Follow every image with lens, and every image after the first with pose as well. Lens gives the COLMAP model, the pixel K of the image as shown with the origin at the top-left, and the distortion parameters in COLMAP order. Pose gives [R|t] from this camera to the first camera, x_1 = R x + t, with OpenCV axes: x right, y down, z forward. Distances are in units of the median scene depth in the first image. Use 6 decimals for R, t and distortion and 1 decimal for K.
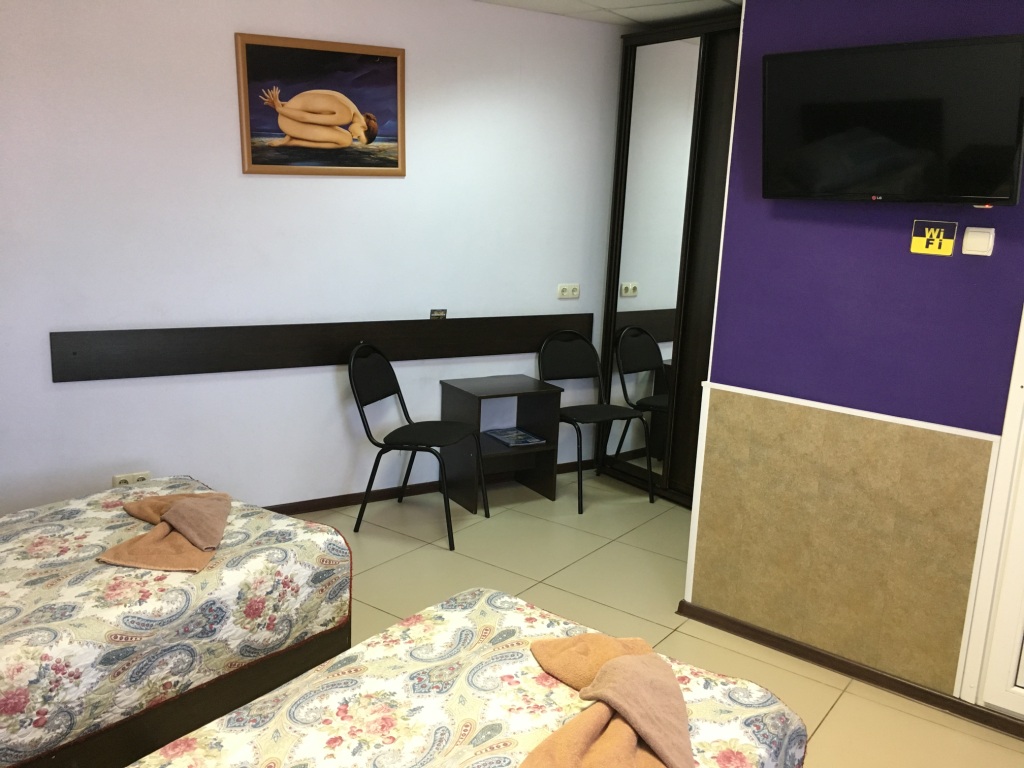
lens RADIAL K [[875.7, 0, 512.0], [0, 875.7, 384.0], [0, 0, 1]] dist [0.054656, -0.060531]
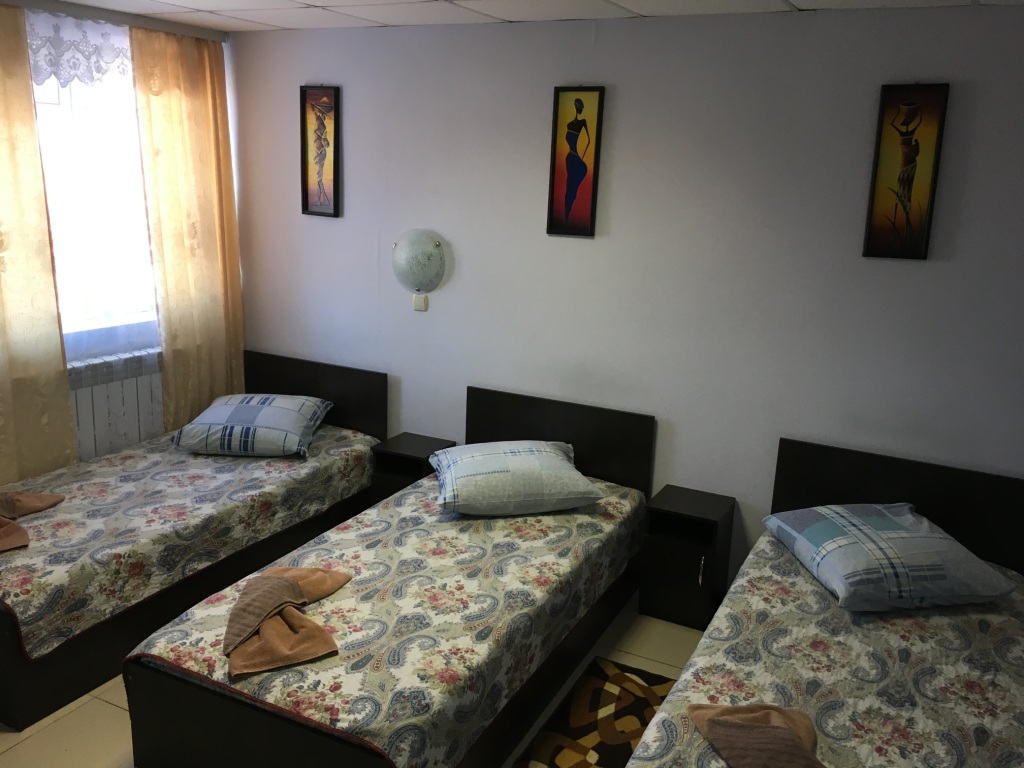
lens RADIAL K [[871.5, 0, 513.1], [0, 871.5, 386.8], [0, 0, 1]] dist [0.039344, -0.050142]
pose [[-0.980937, -0.039163, -0.190336, 0.028787], [-0.120019, 0.892438, 0.434913, -0.572163], [0.152831, 0.449466, -0.880127, 1.934498]]
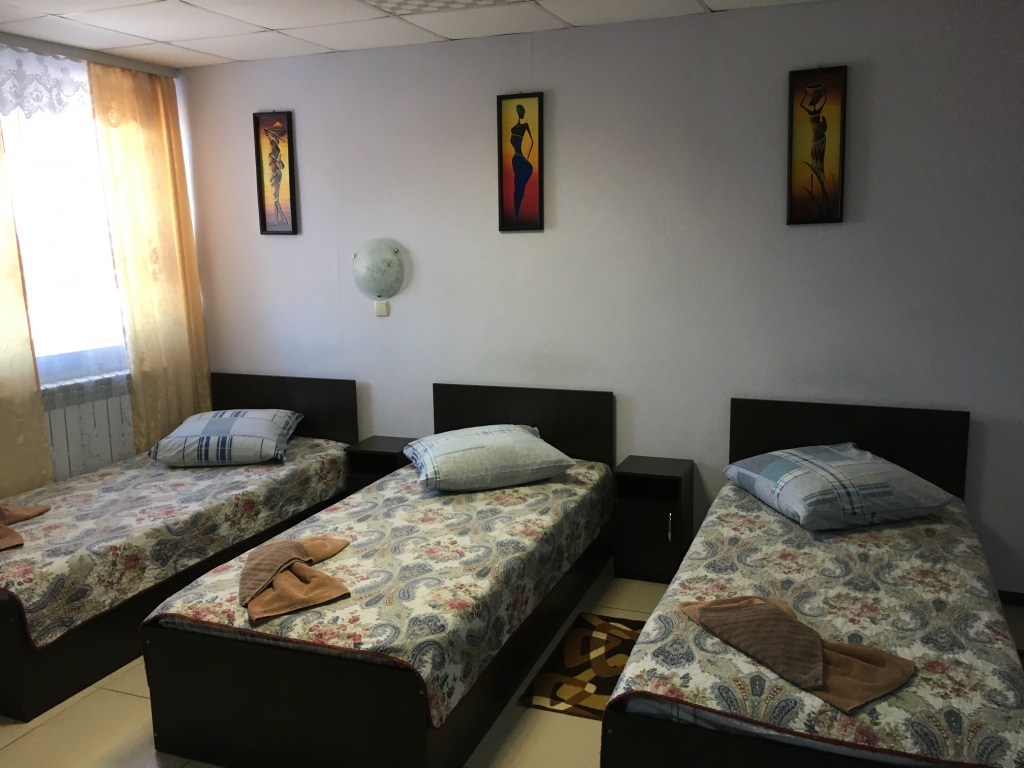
lens RADIAL K [[875.7, 0, 512.0], [0, 875.7, 384.0], [0, 0, 1]] dist [0.054656, -0.060531]
pose [[-0.964272, 0.019069, -0.264225, 0.126997], [-0.079950, 0.929951, 0.358885, -0.461217], [0.252560, 0.367188, -0.895202, 2.098585]]
